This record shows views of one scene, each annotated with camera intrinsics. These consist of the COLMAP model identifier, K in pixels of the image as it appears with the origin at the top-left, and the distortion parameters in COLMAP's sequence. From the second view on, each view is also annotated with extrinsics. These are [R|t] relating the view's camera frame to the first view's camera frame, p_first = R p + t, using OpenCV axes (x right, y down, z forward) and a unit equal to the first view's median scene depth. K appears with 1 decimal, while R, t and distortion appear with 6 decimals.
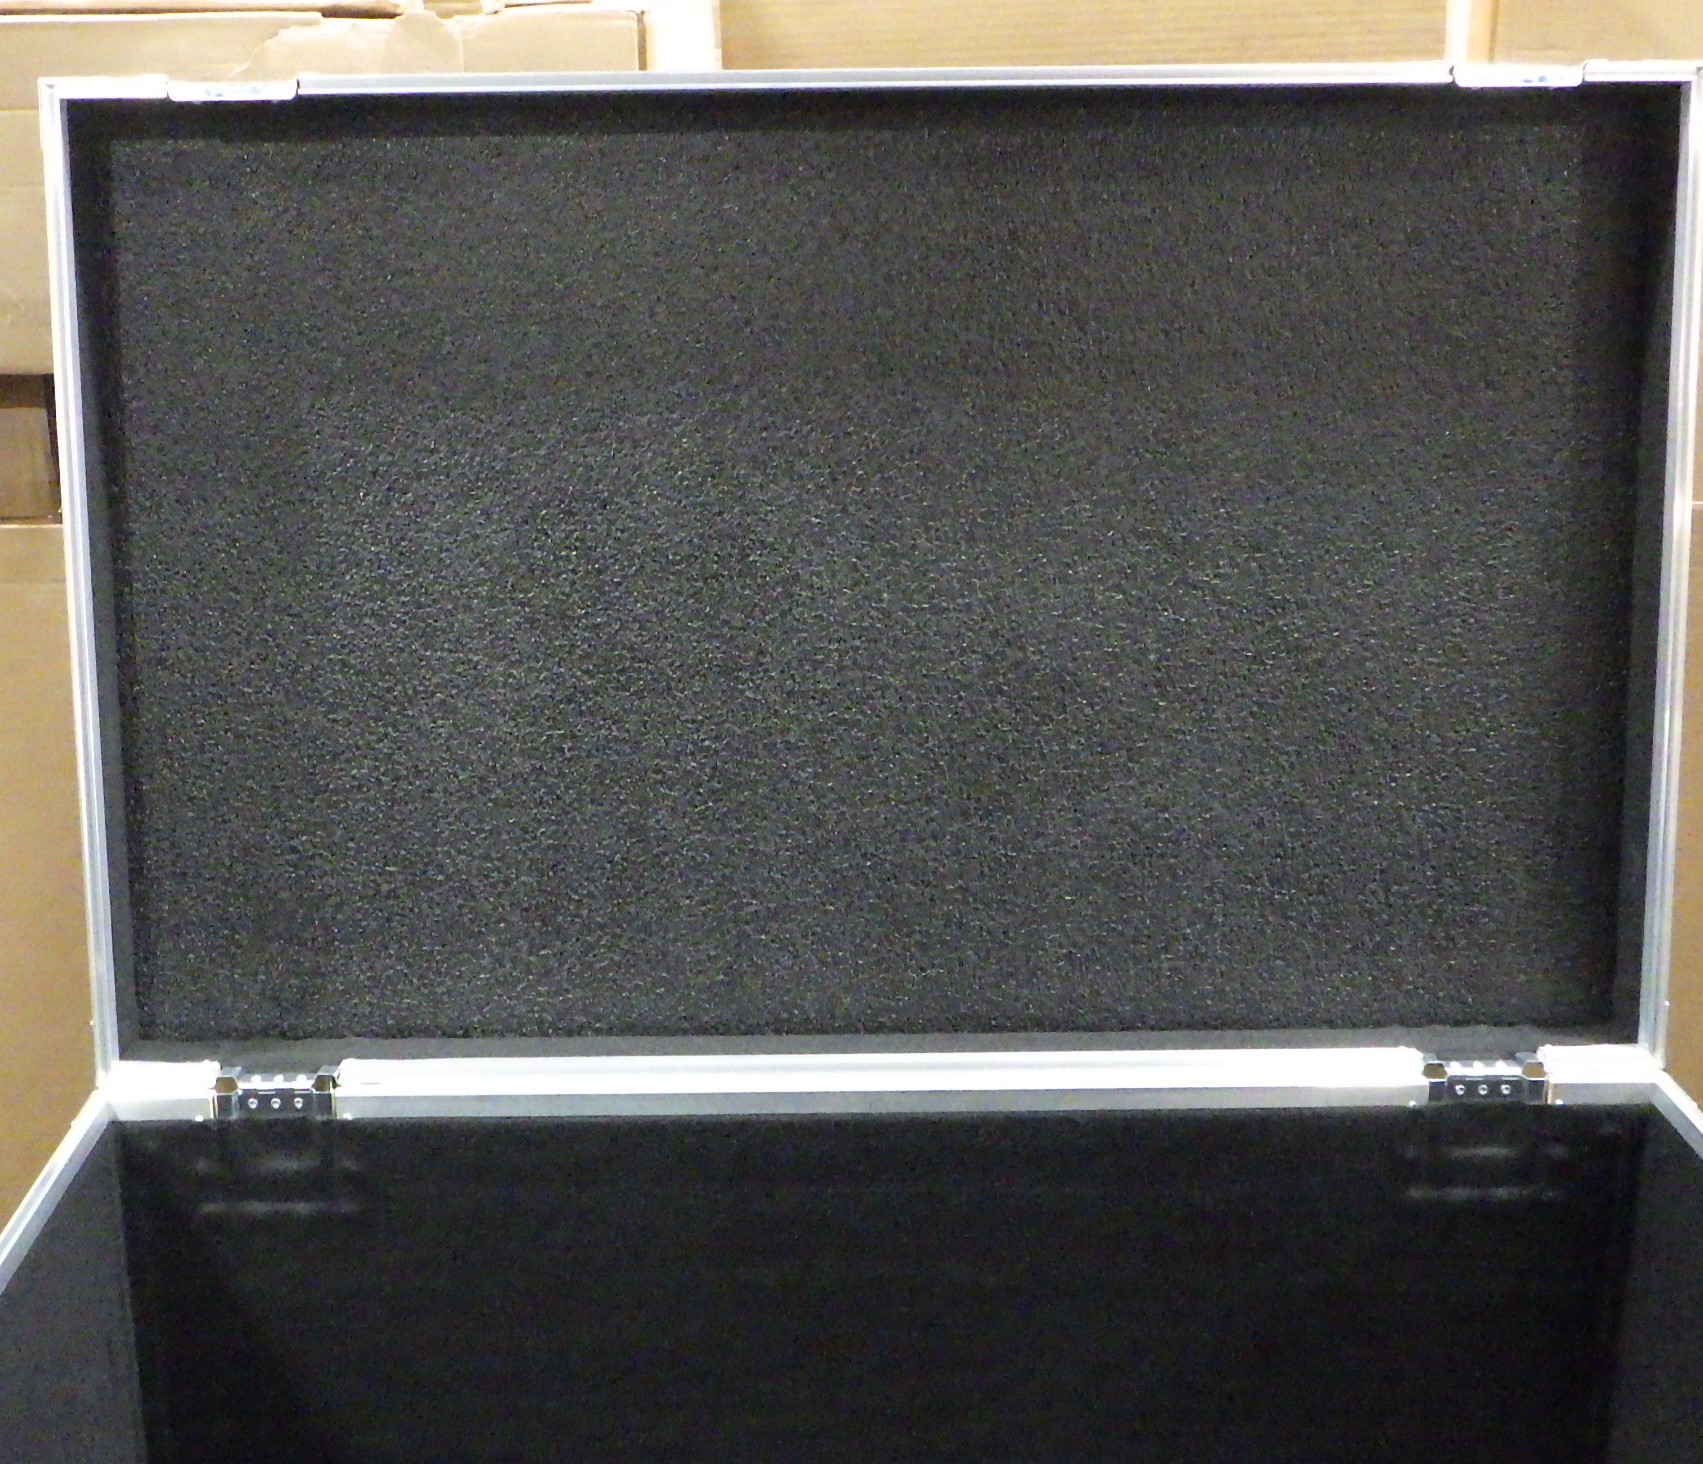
lens RADIAL K [[2146.8, 0, 866.1], [0, 2146.8, 735.9], [0, 0, 1]] dist [0.040736, 0.000000]
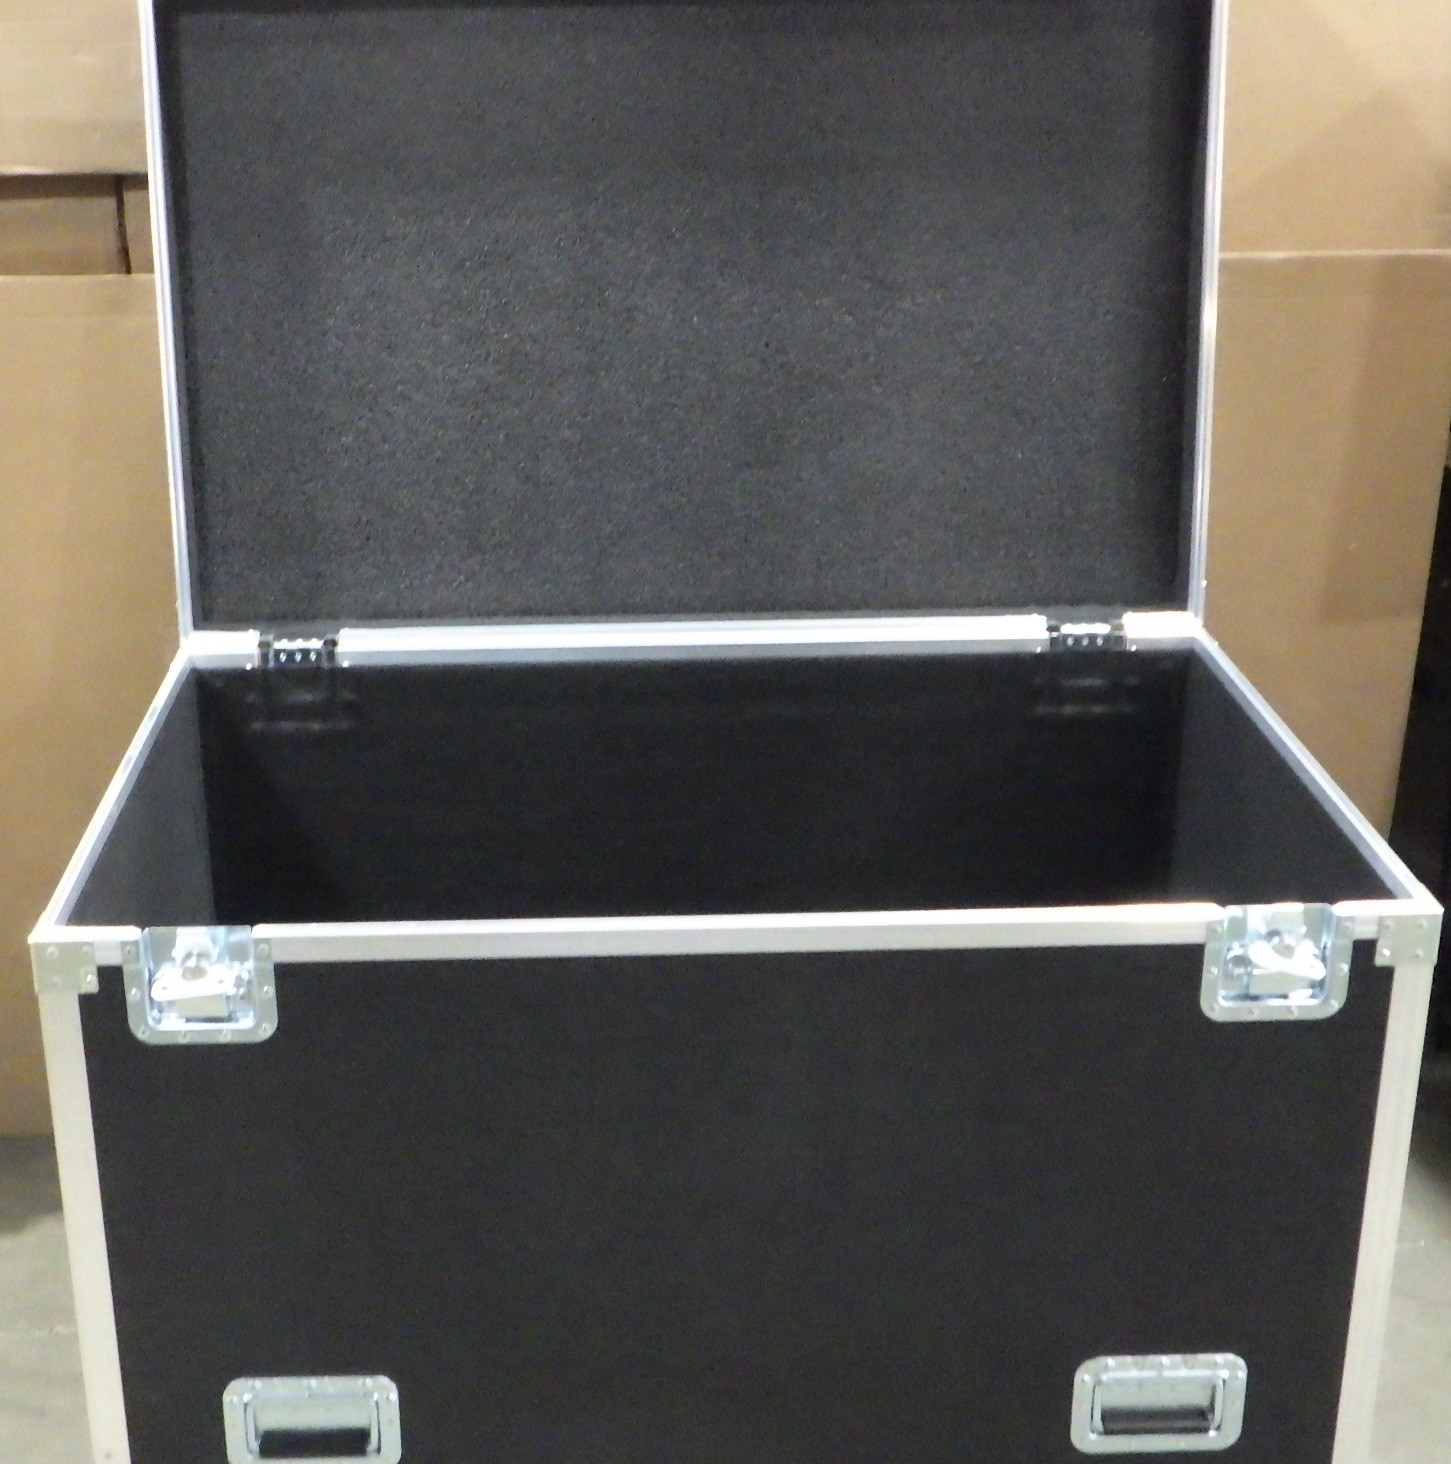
lens RADIAL K [[2325.5, 0, 711.3], [0, 2325.5, 732.1], [0, 0, 1]] dist [0.025944, 0.000000]
pose [[0.999988, -0.004353, -0.002244, 0.022605], [0.004505, 0.997319, 0.073034, 0.104228], [0.001920, -0.073043, 0.997327, -0.648658]]
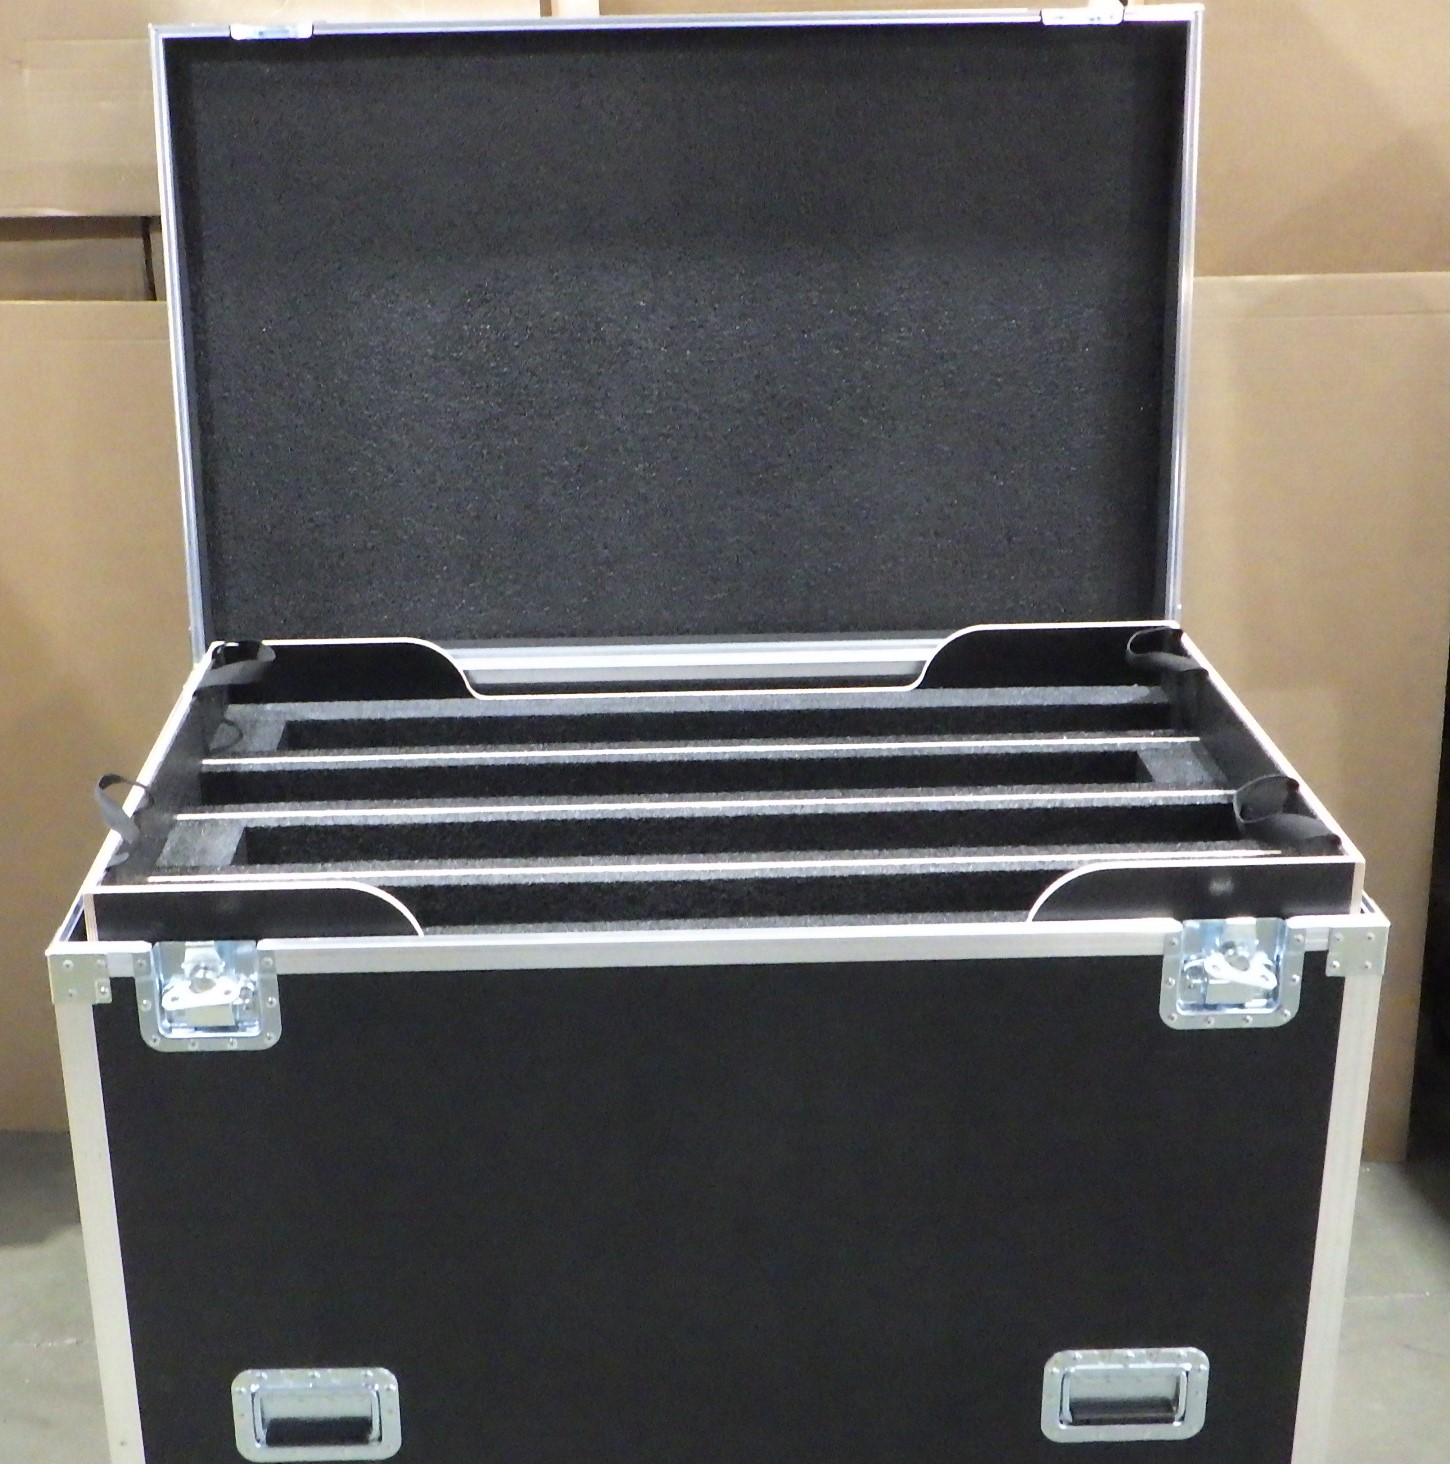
lens RADIAL K [[2325.5, 0, 713.4], [0, 2325.5, 730.5], [0, 0, 1]] dist [0.025944, 0.000000]
pose [[0.999945, -0.006038, -0.008581, 0.040250], [0.006614, 0.997612, 0.068750, 0.092707], [0.008145, -0.068803, 0.997597, -0.707125]]
